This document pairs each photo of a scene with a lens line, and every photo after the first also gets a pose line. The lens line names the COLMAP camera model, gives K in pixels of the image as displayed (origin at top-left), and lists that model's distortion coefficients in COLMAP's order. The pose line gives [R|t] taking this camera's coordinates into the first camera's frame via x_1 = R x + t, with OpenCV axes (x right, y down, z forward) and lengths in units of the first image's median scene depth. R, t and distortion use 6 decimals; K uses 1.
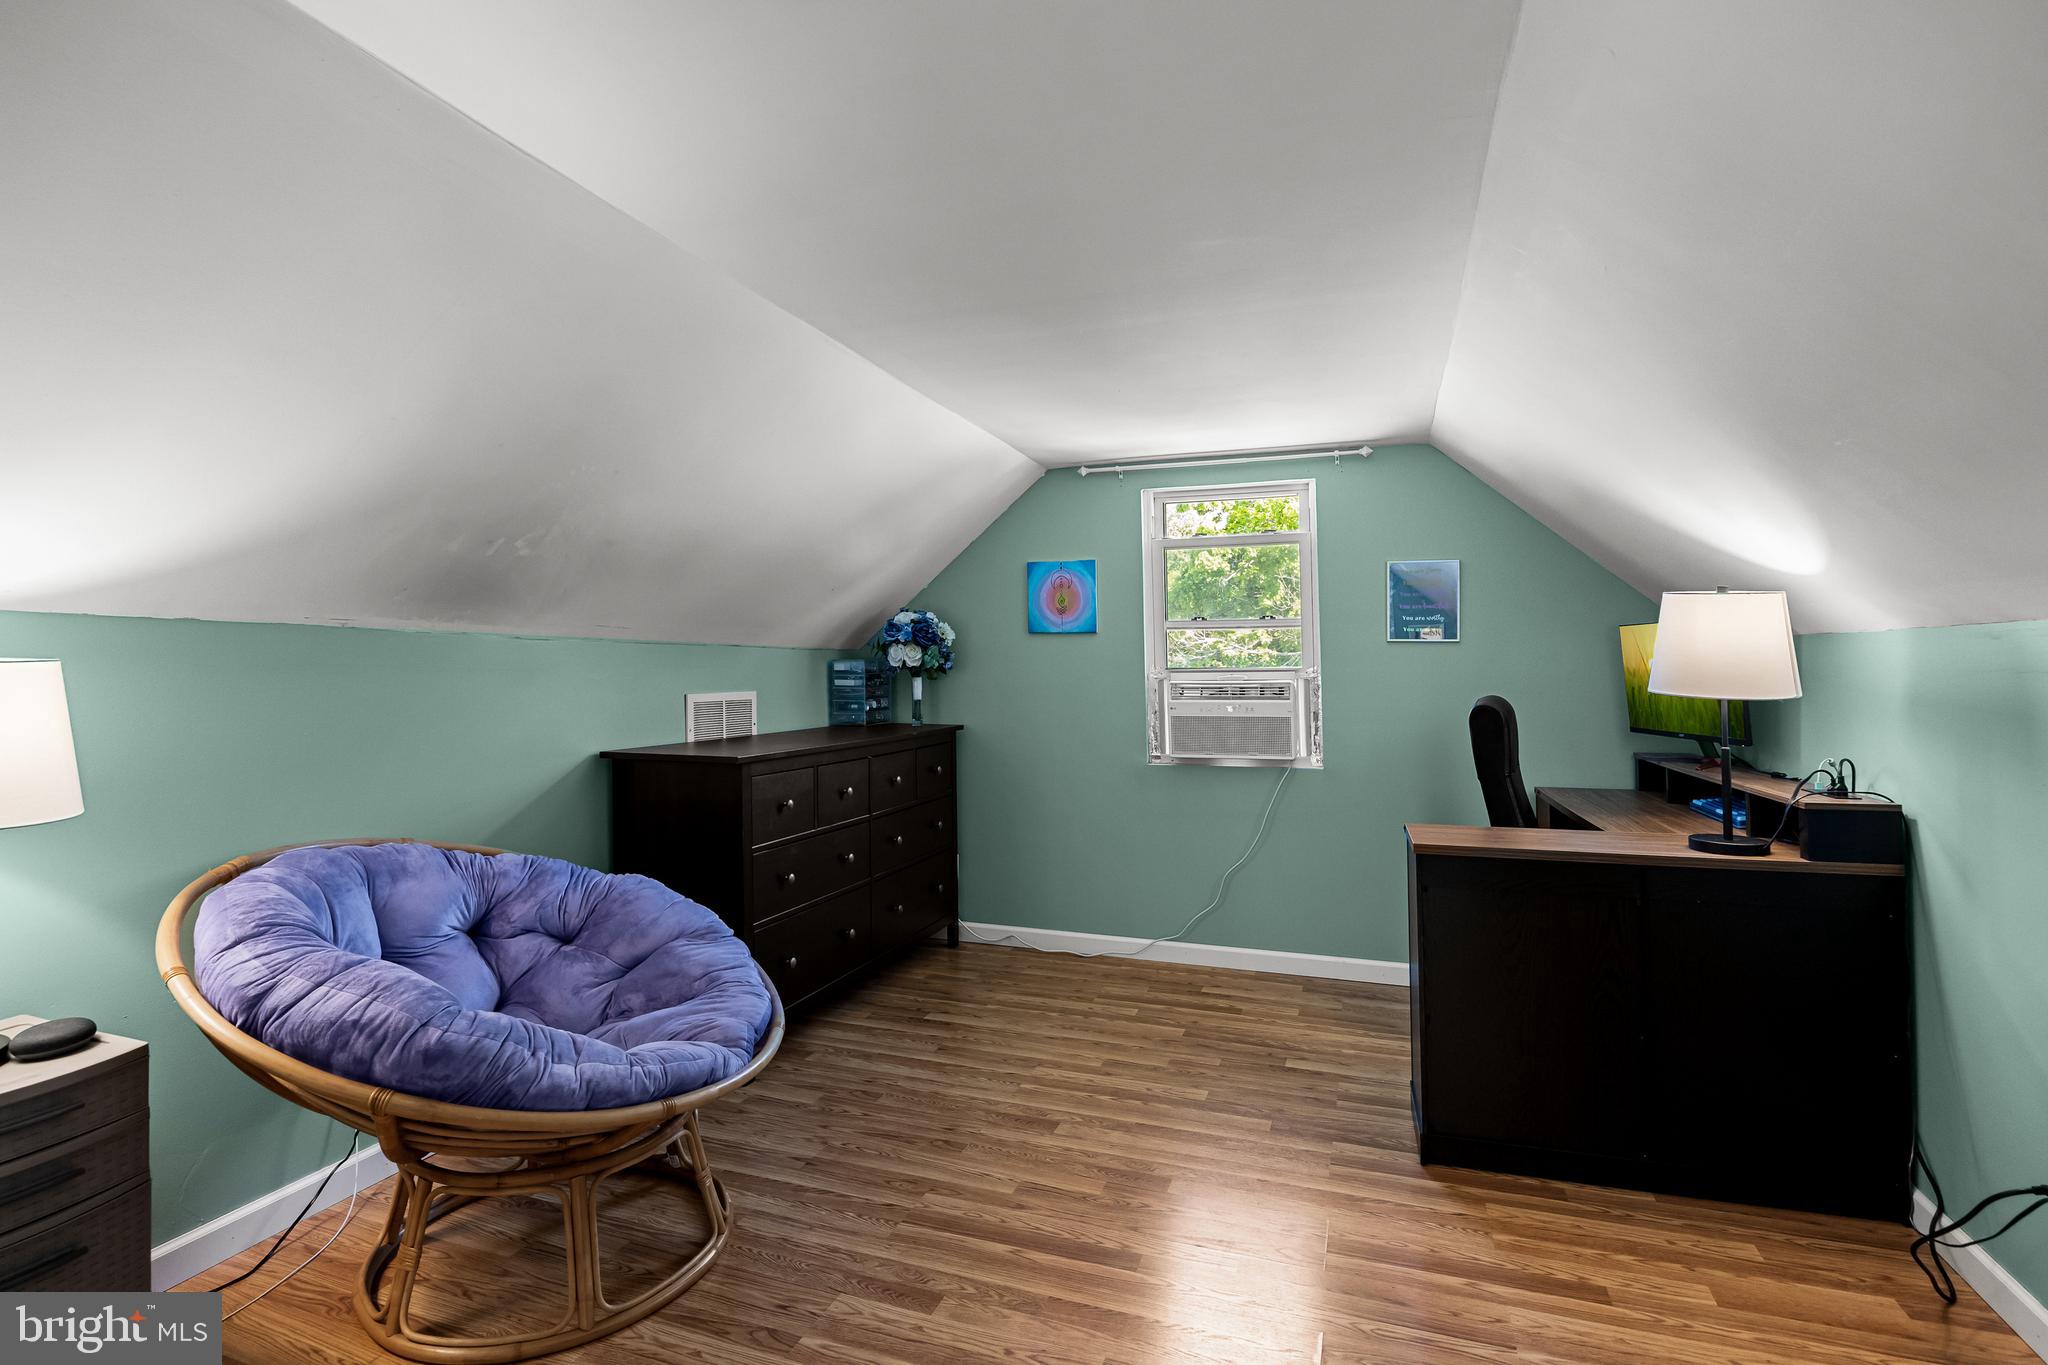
lens RADIAL K [[968.2, 0, 1037.5], [0, 968.2, 670.3], [0, 0, 1]] dist [-0.011144, 0.000040]
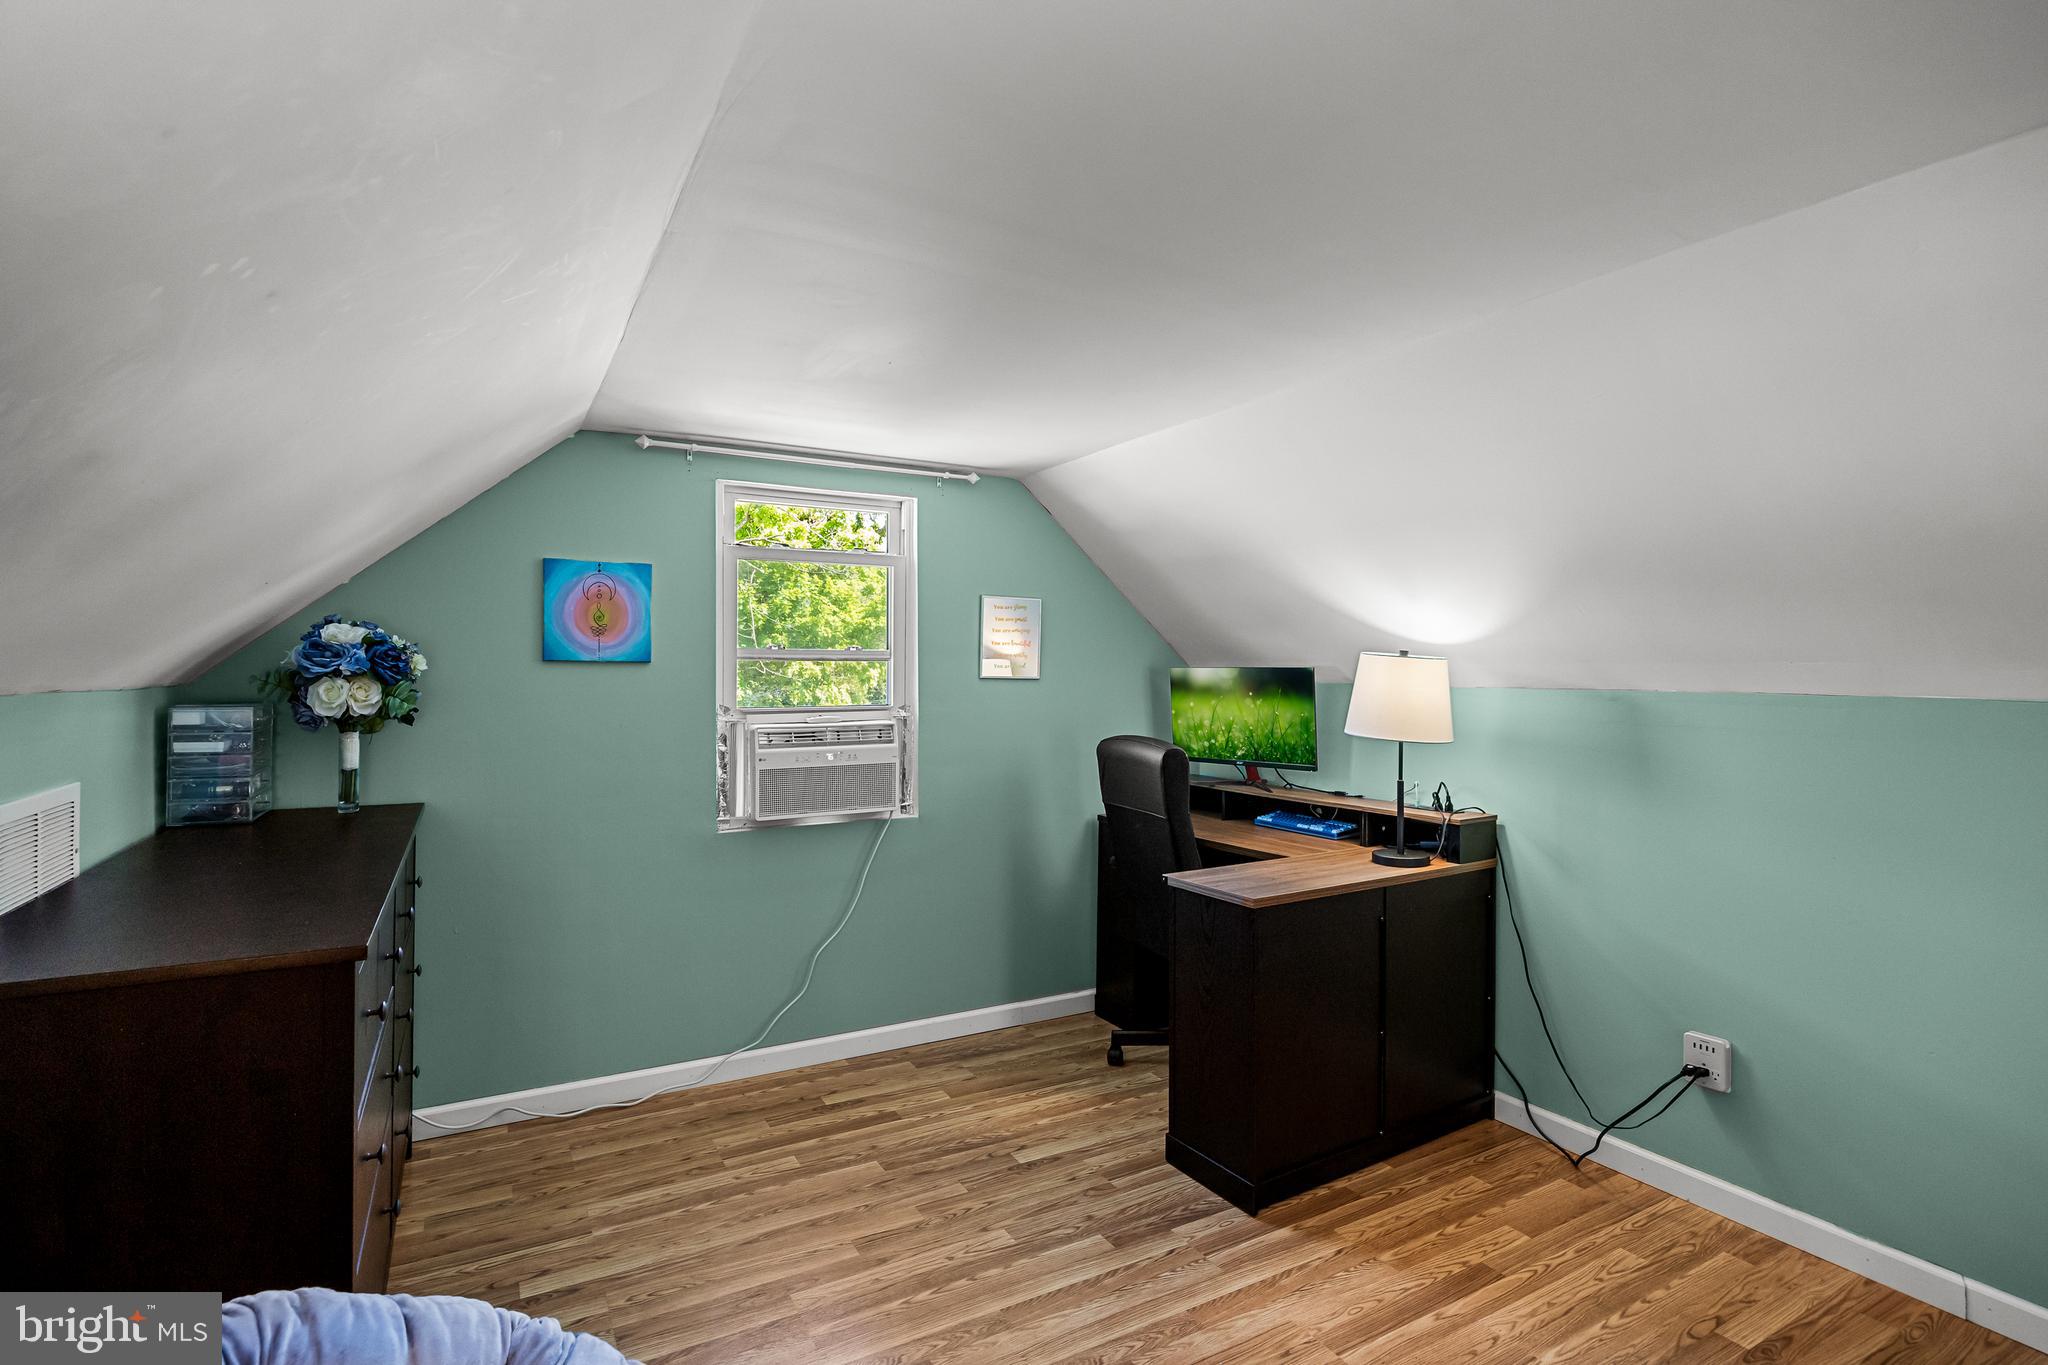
lens RADIAL K [[968.2, 0, 1022.3], [0, 968.2, 675.5], [0, 0, 1]] dist [-0.011144, 0.000040]
pose [[0.666931, 0.001809, 0.745117, -0.320546], [-0.003635, 0.999993, 0.000826, -0.032712], [-0.745111, -0.003260, 0.666933, 0.318120]]
